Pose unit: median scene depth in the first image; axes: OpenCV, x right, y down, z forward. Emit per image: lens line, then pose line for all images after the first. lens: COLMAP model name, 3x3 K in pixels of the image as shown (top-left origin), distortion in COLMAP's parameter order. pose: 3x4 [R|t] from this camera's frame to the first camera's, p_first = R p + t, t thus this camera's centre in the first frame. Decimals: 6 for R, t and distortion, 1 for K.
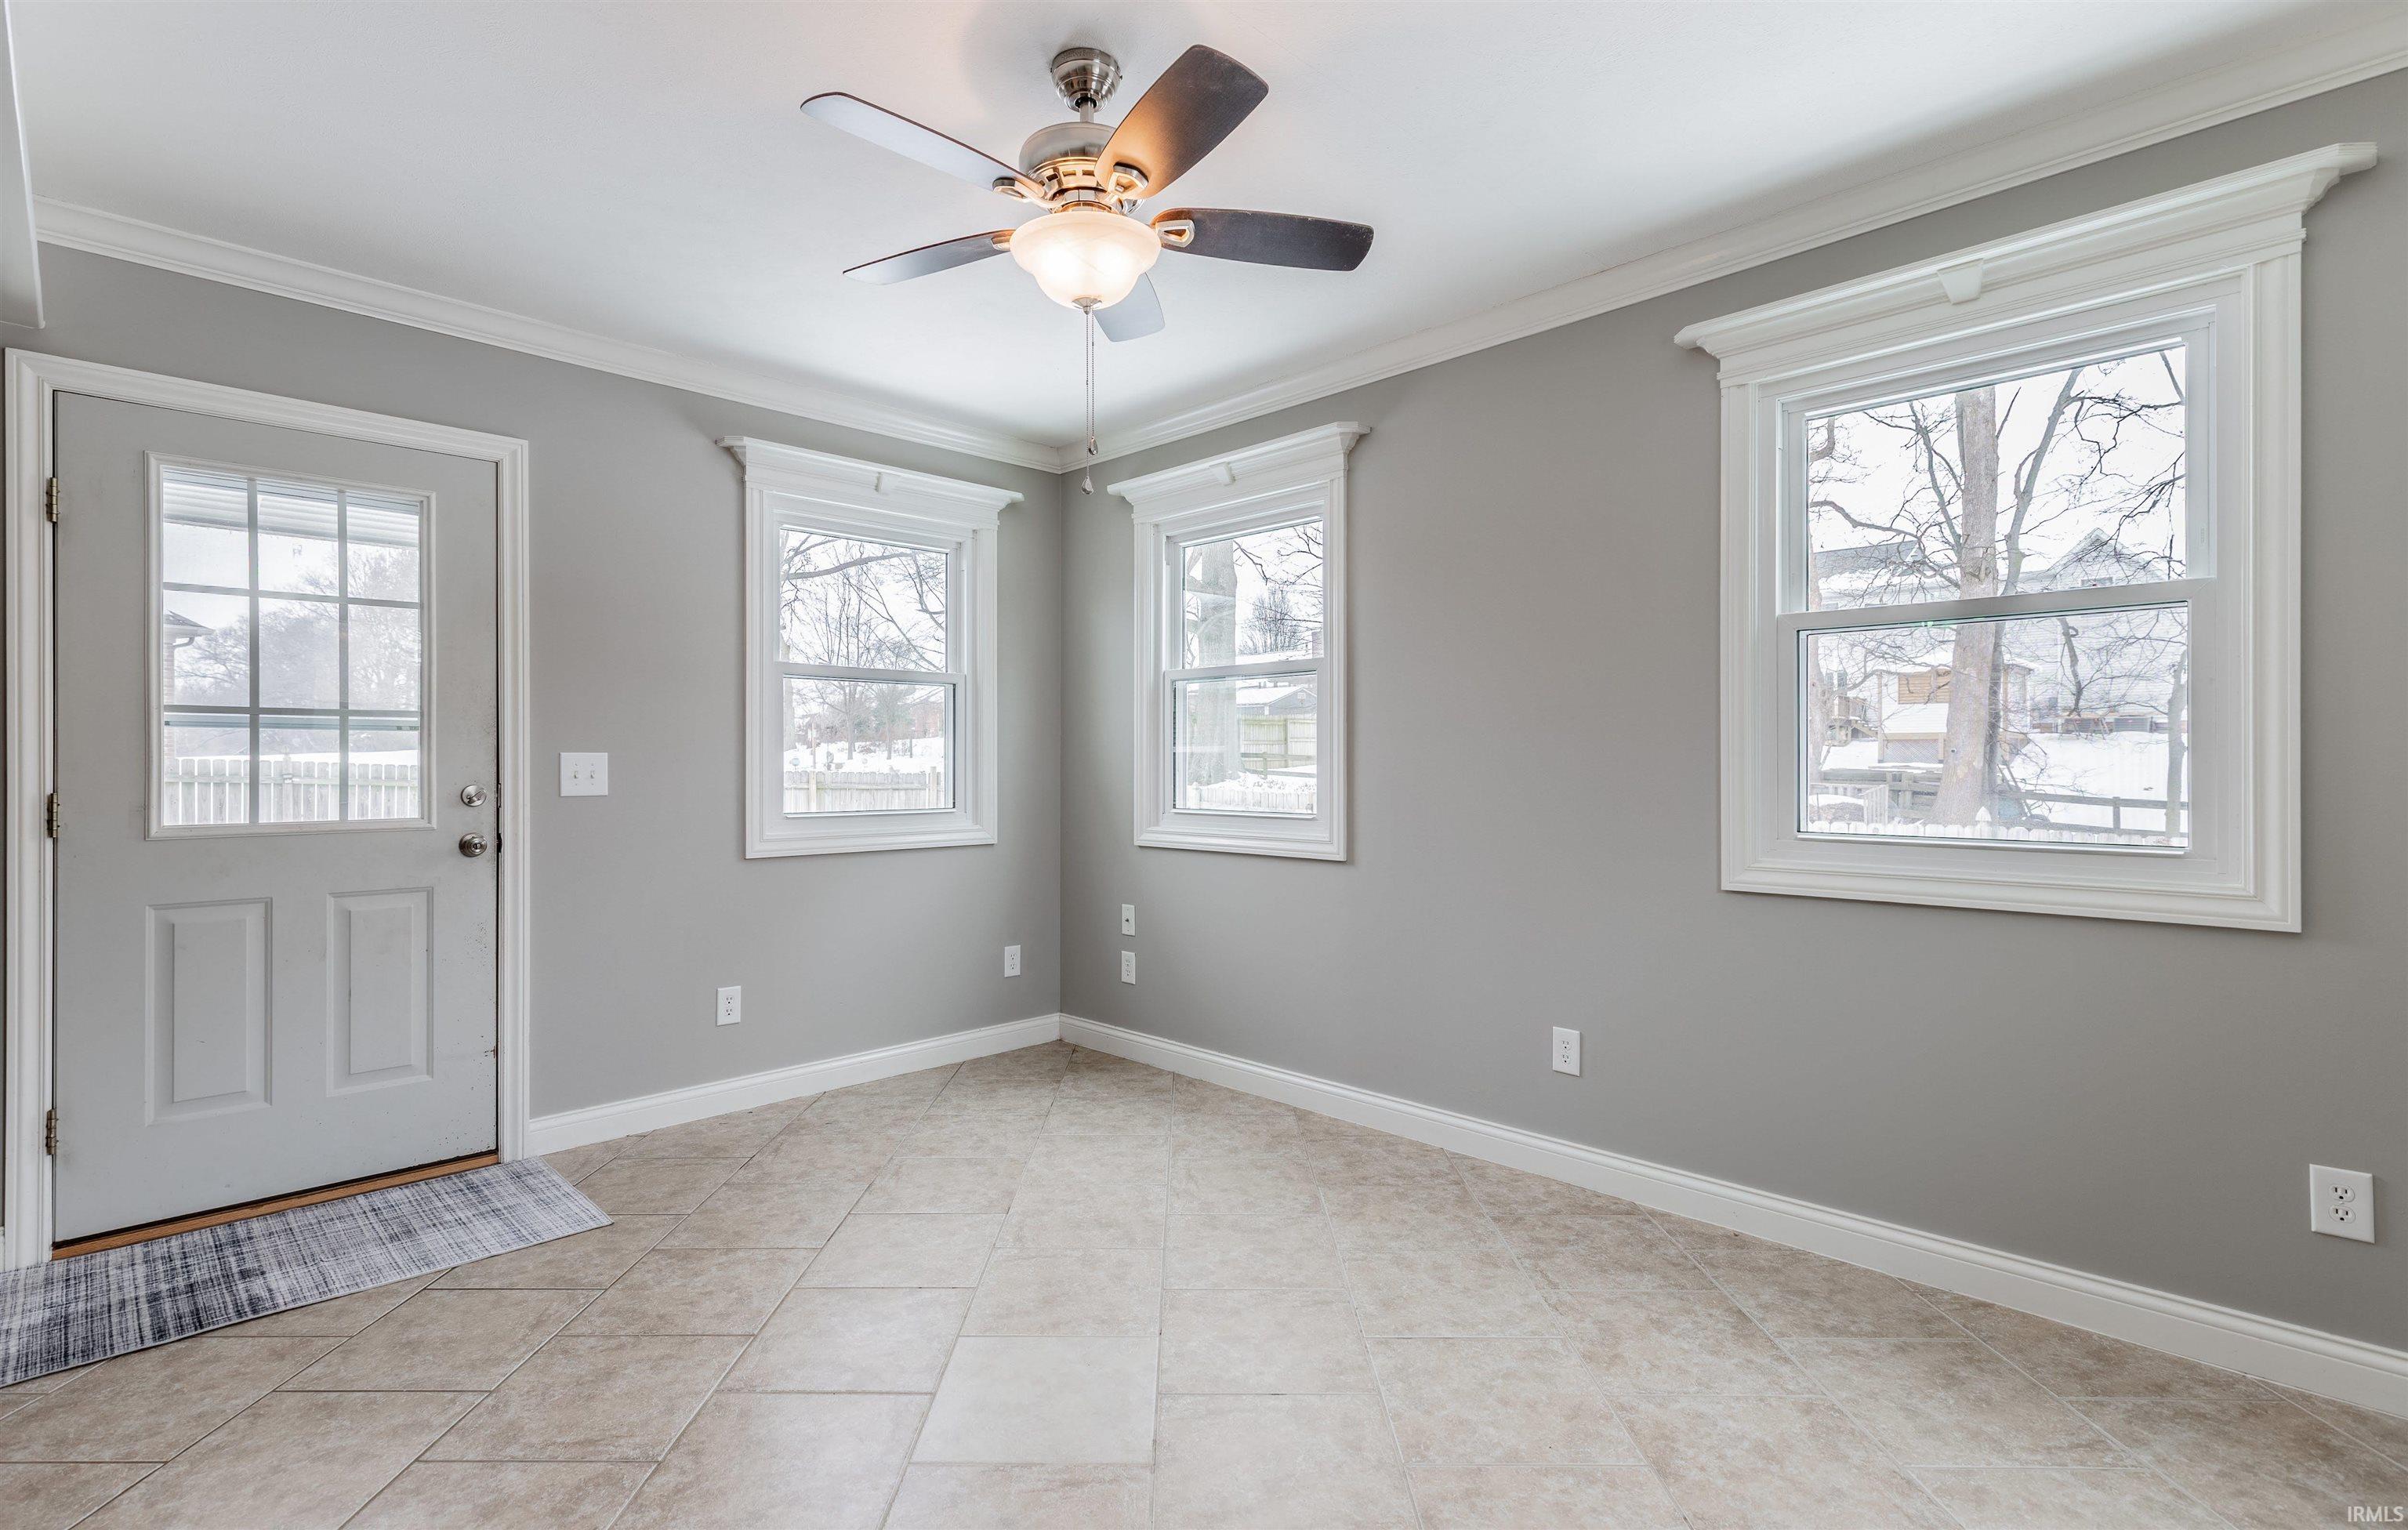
lens RADIAL K [[1124.6, 0, 1179.5], [0, 1124.6, 763.0], [0, 0, 1]] dist [0.003839, 0.000223]
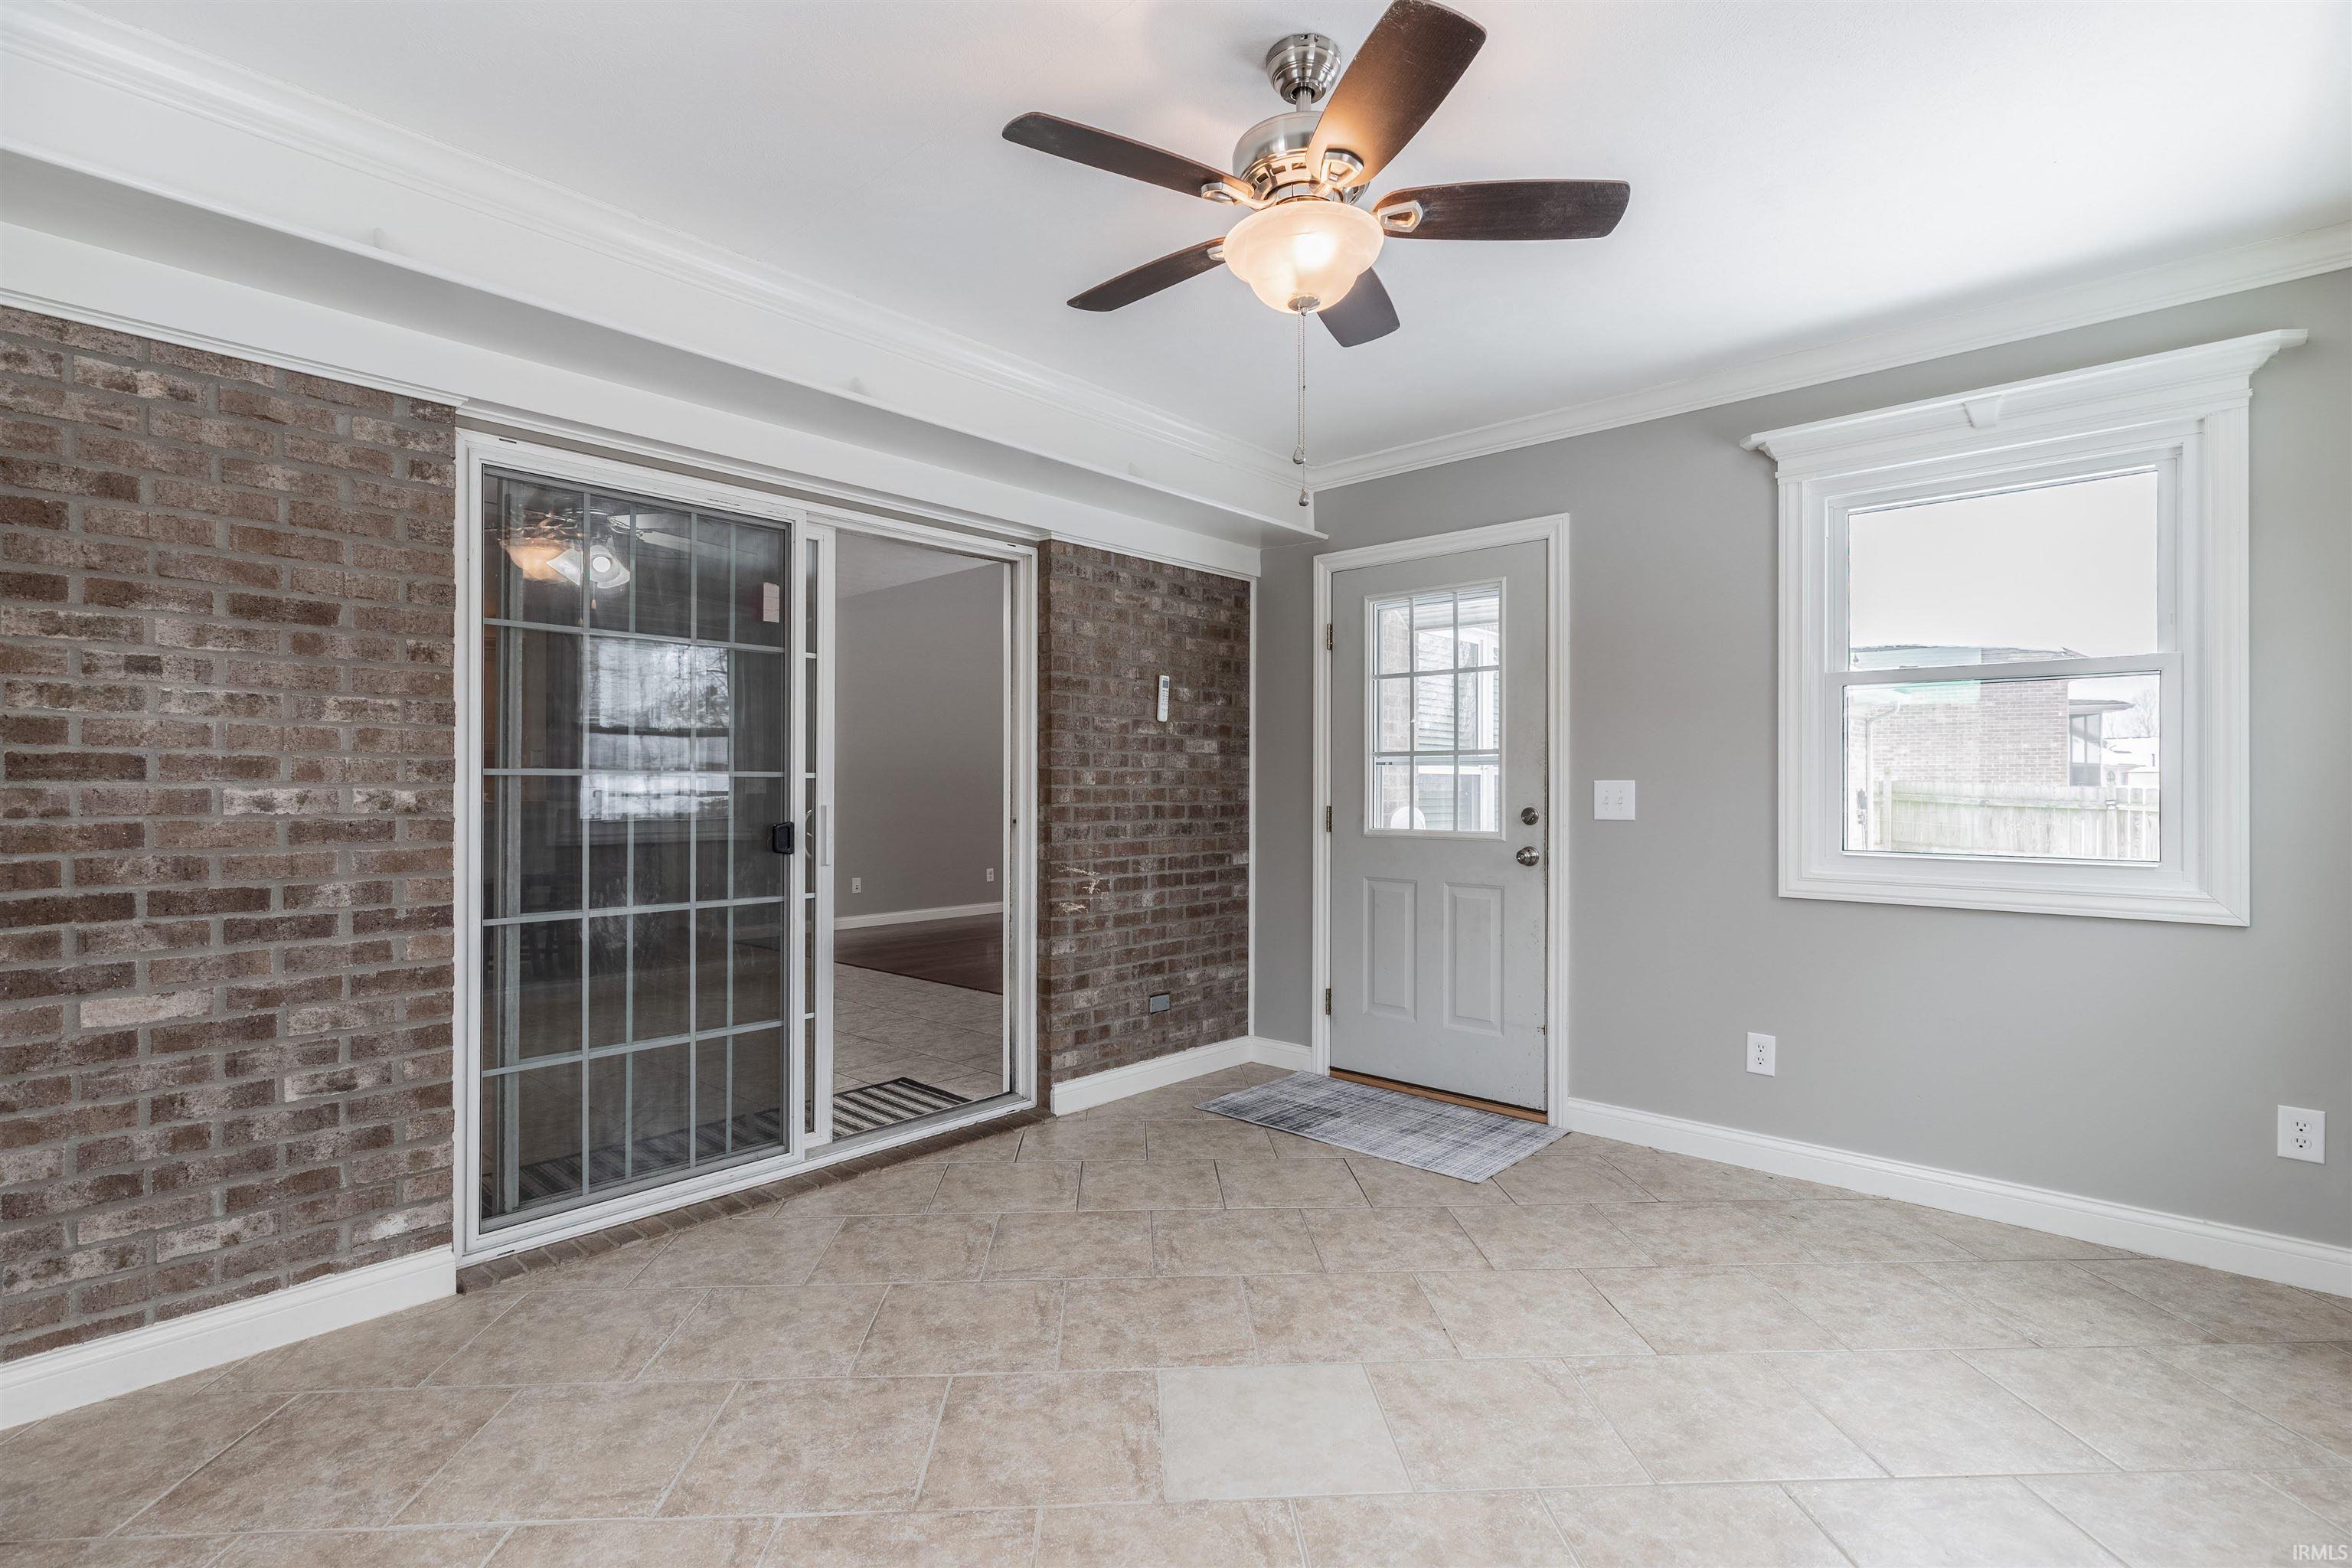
lens RADIAL K [[1088.8, 0, 1177.6], [0, 1088.8, 781.1], [0, 0, 1]] dist [0.001184, 0.000216]
pose [[0.059862, -0.004595, -0.998196, 0.566295], [-0.002221, 0.999986, -0.004736, -0.002493], [0.998204, 0.002500, 0.059851, 0.577550]]
